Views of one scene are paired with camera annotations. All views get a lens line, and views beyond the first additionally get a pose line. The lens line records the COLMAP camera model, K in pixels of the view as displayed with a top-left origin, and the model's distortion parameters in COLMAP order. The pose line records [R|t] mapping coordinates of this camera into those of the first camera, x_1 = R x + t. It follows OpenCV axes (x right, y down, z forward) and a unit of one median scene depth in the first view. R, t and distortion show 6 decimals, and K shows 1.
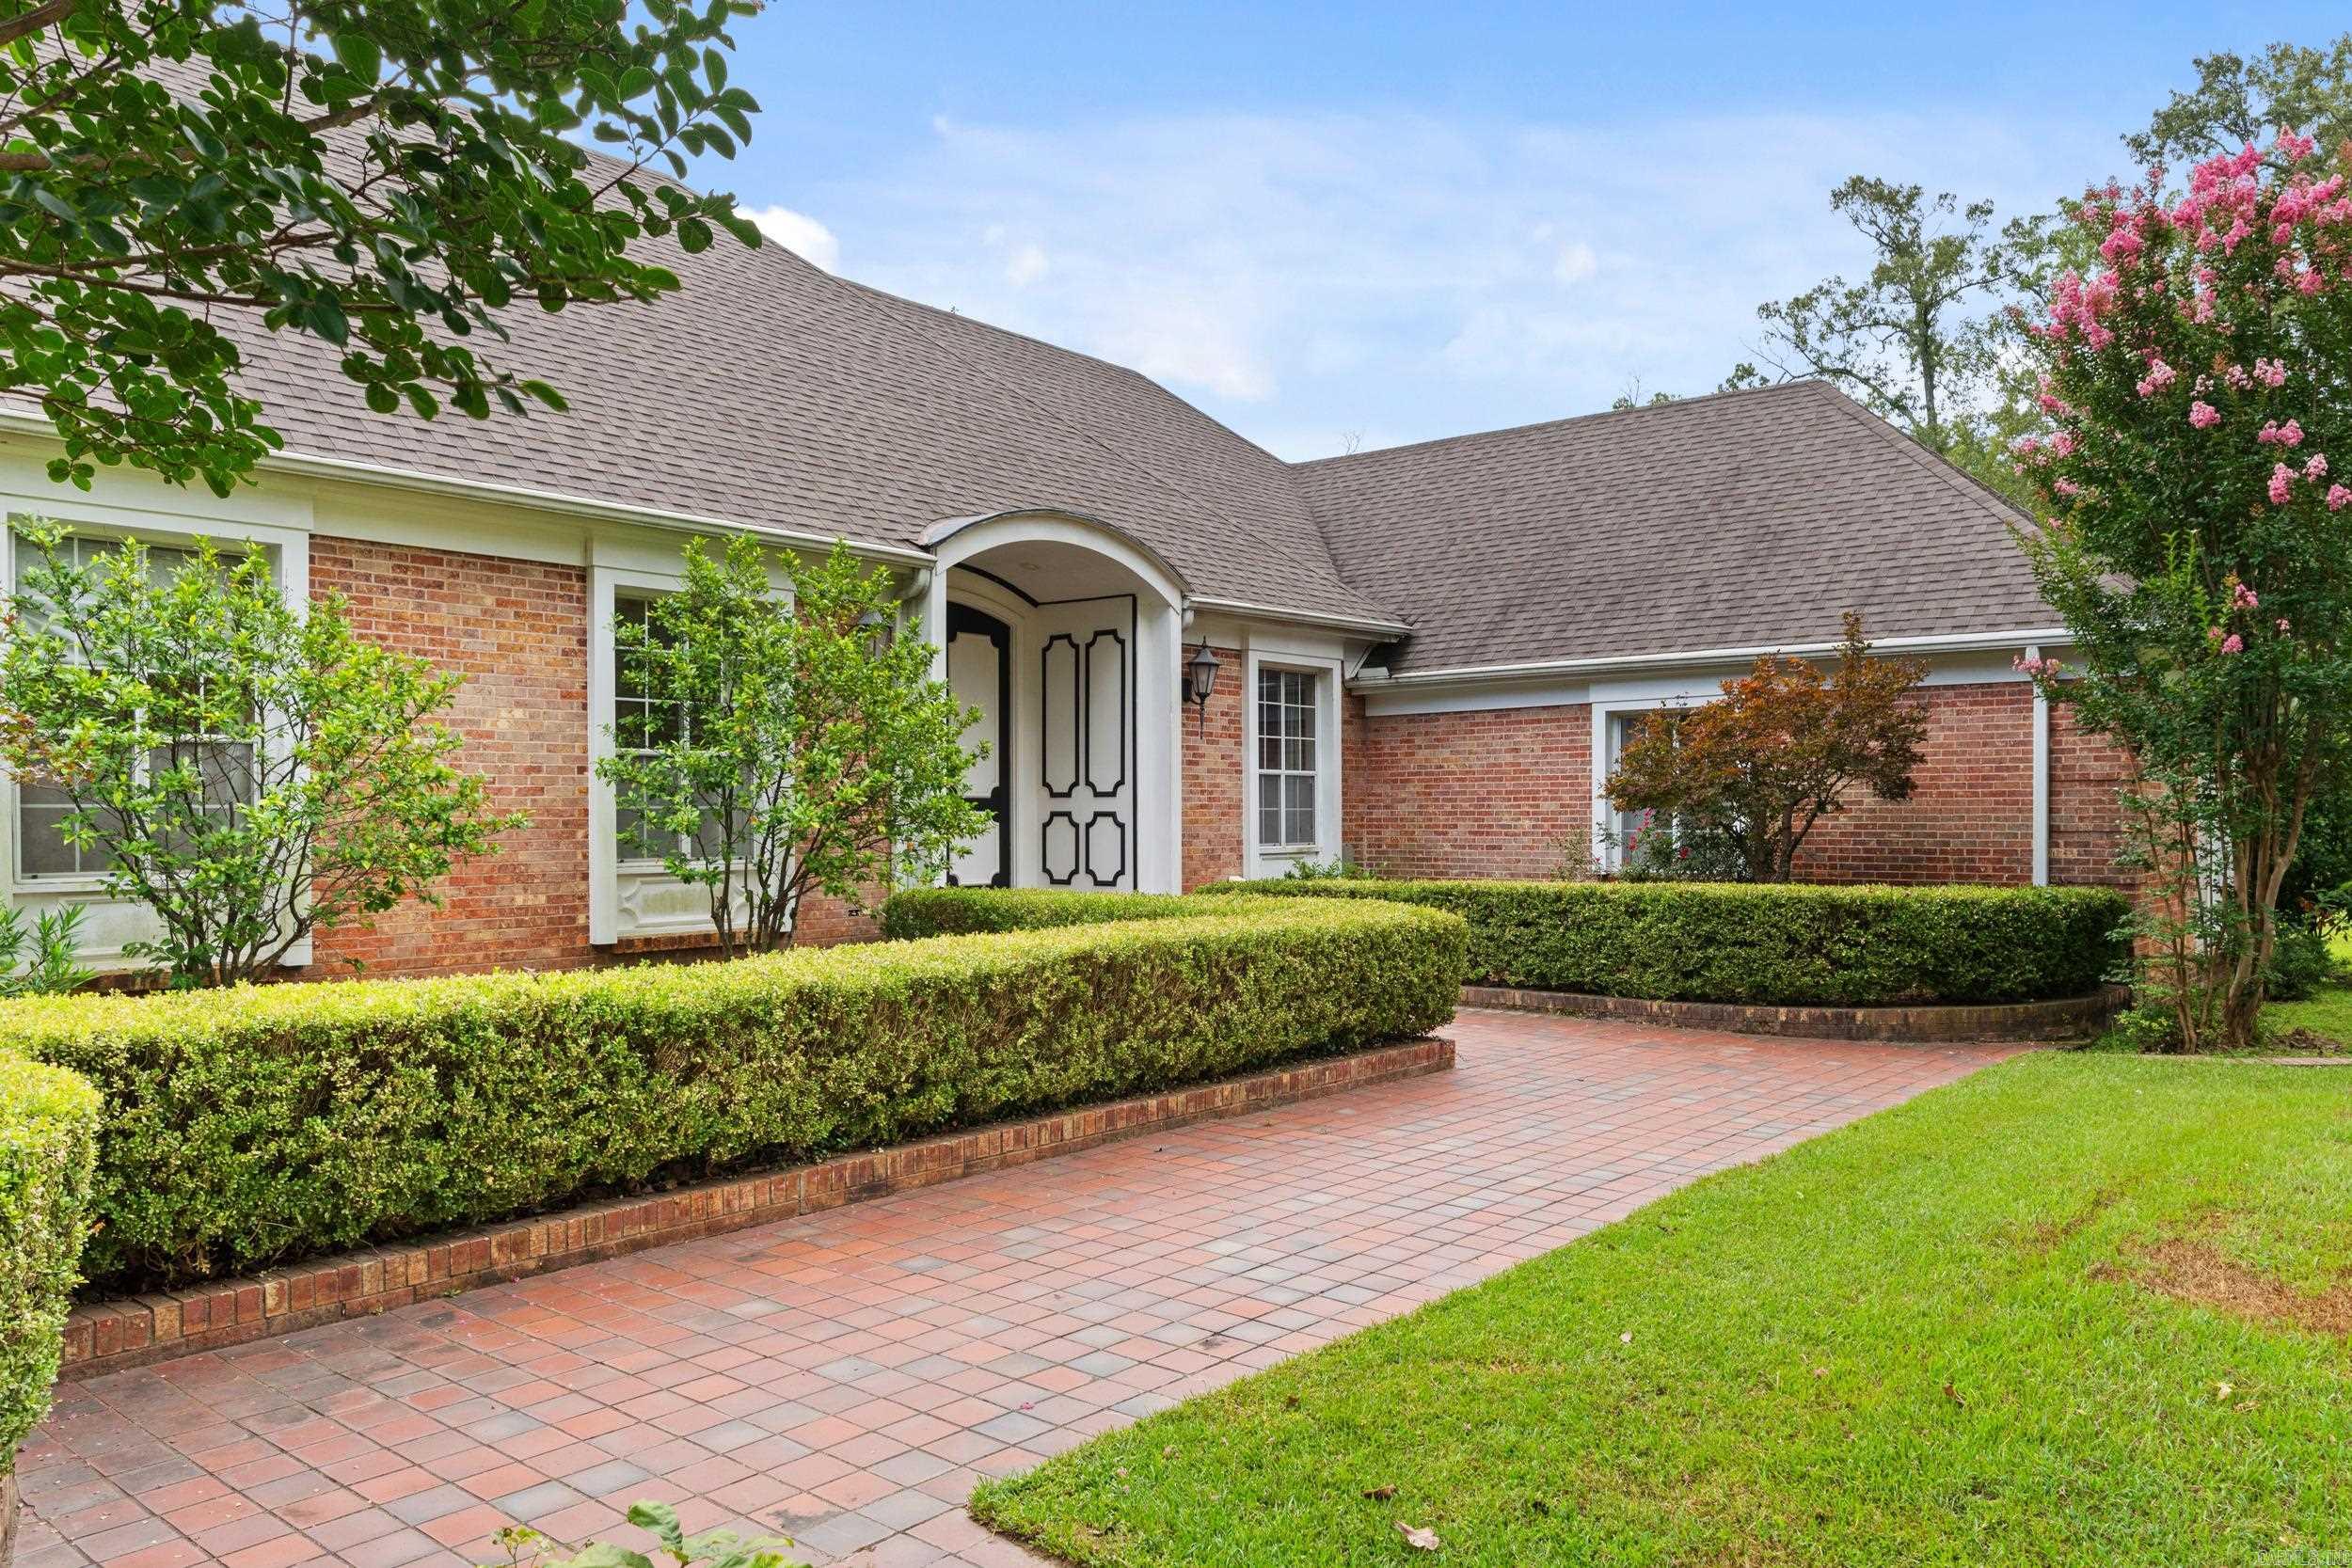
lens RADIAL K [[1645.6, 0, 1182.9], [0, 1645.6, 796.2], [0, 0, 1]] dist [0.009791, 0.001350]
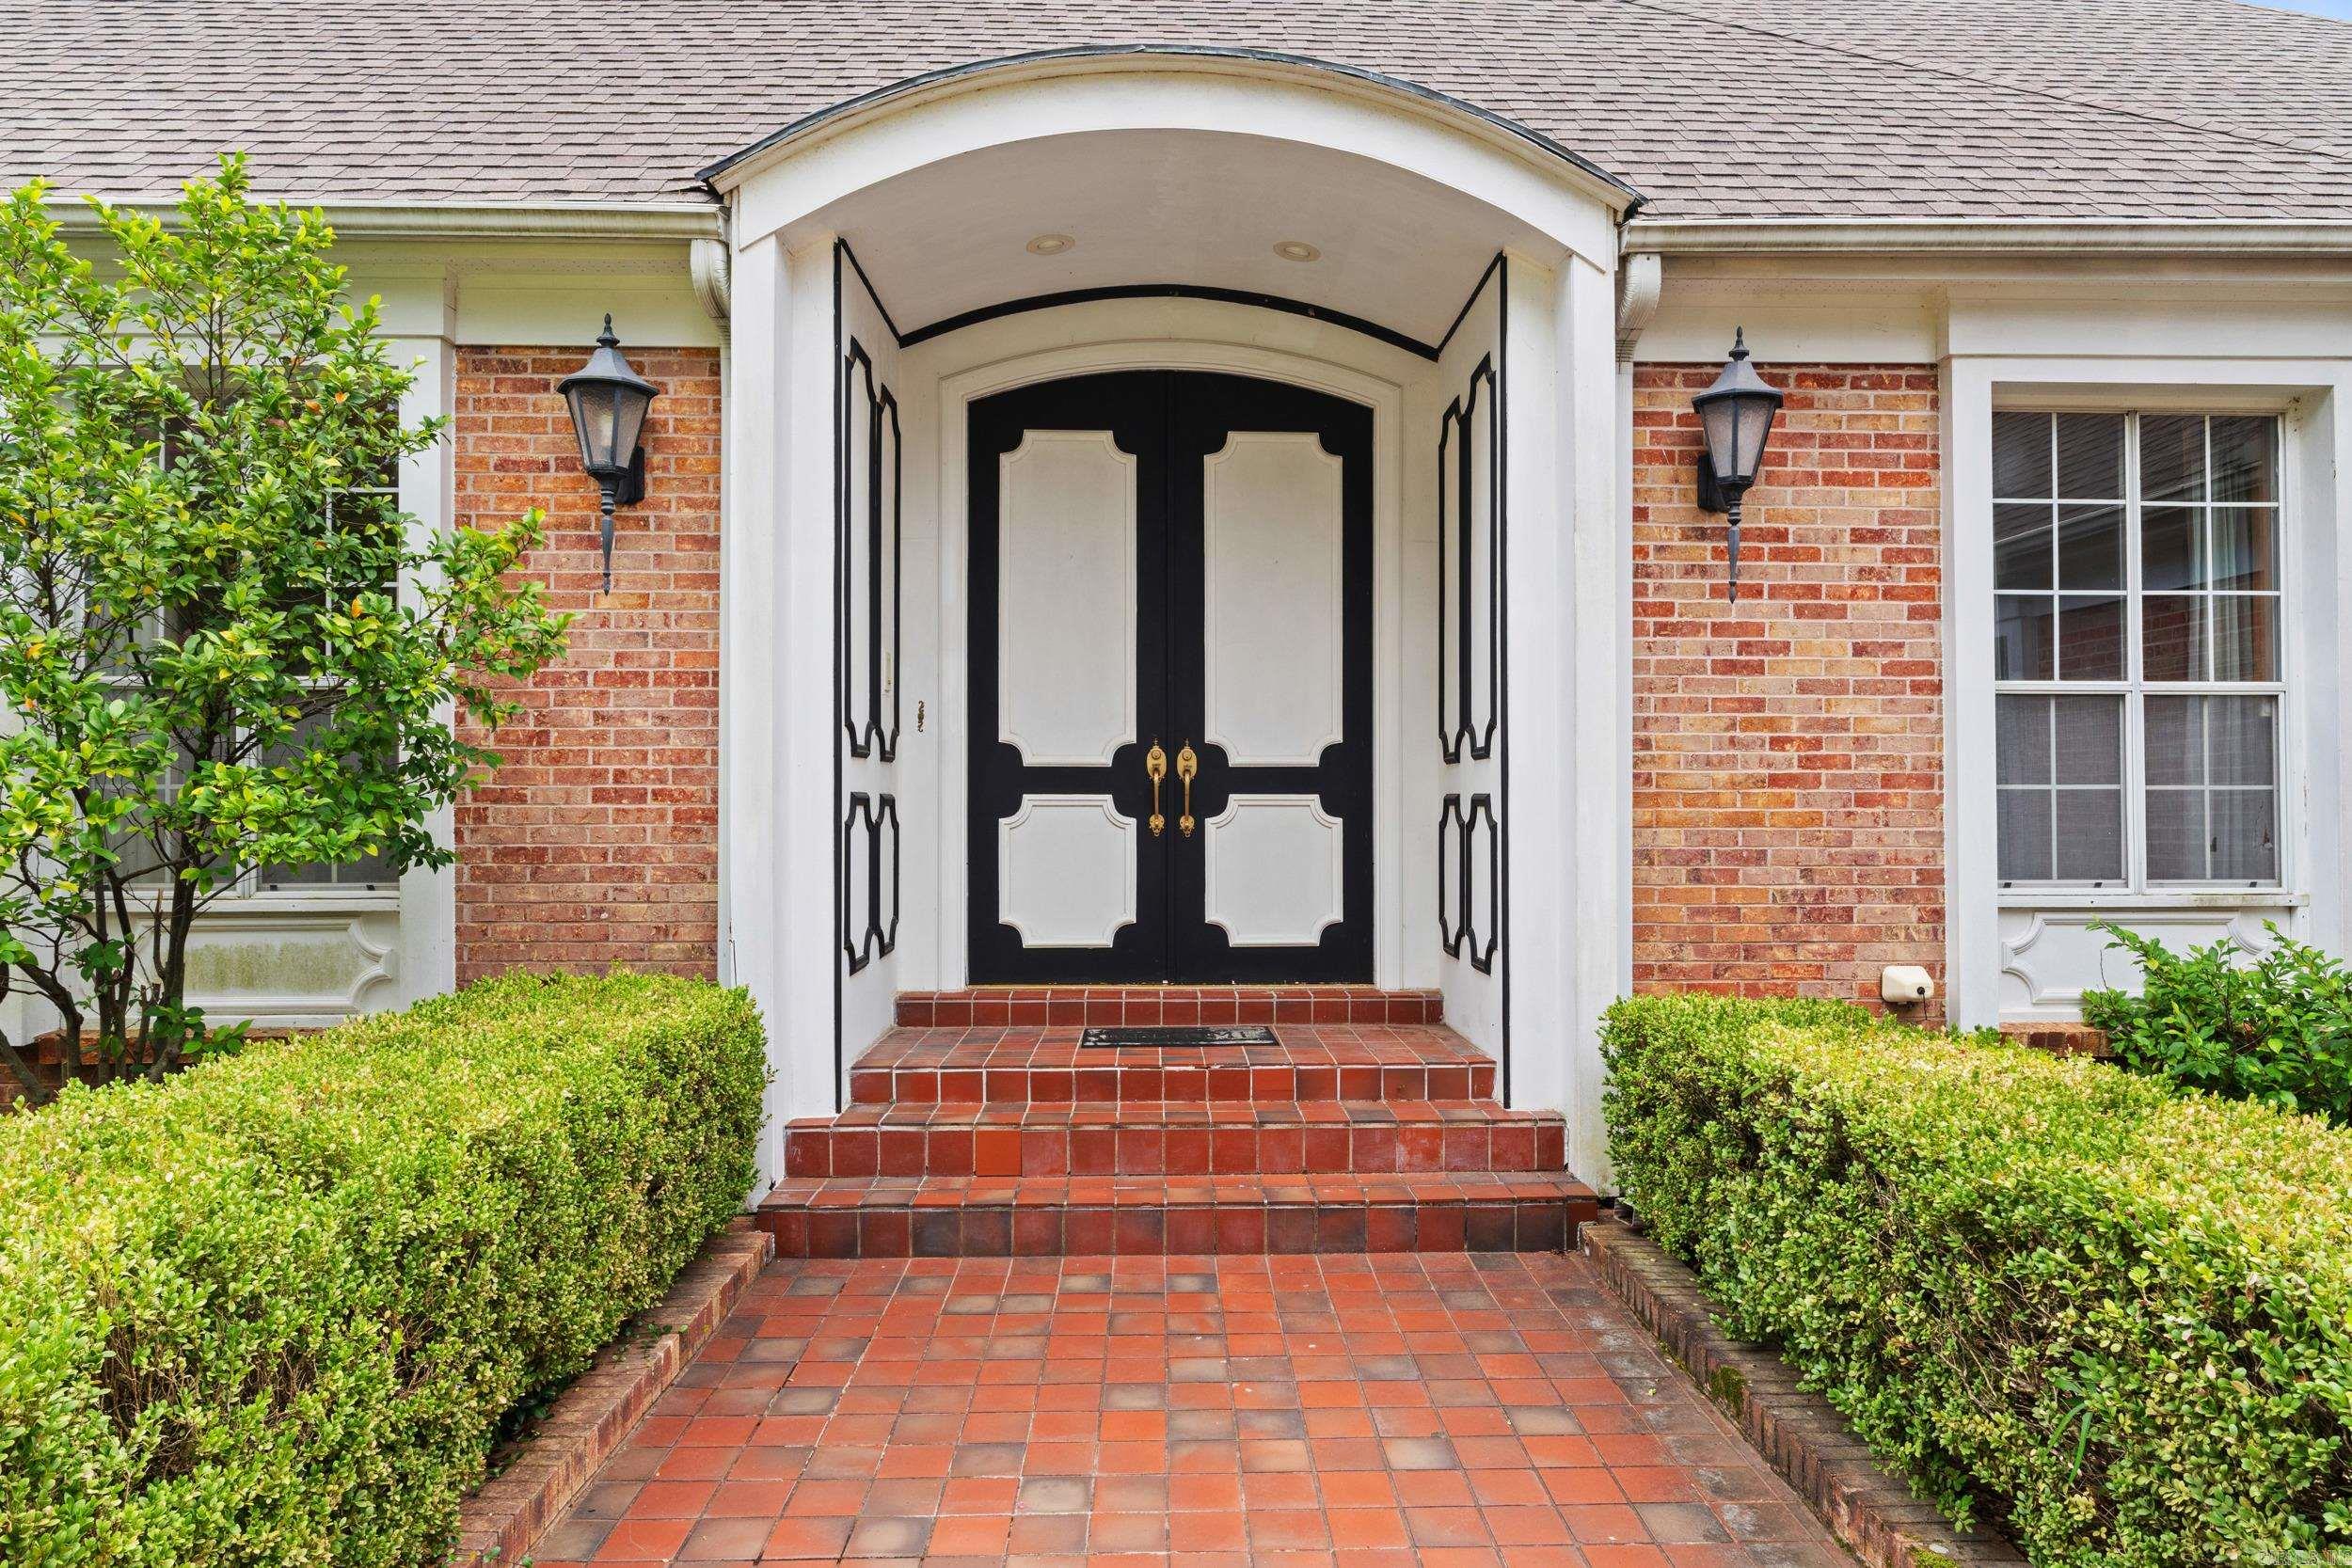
lens RADIAL K [[1513.6, 0, 1181.3], [0, 1513.6, 789.1], [0, 0, 1]] dist [0.026156, 0.000560]
pose [[0.668842, -0.005943, -0.743381, 0.191014], [0.005554, 0.999980, -0.002998, 0.009058], [0.743384, -0.002123, 0.668862, 0.683055]]
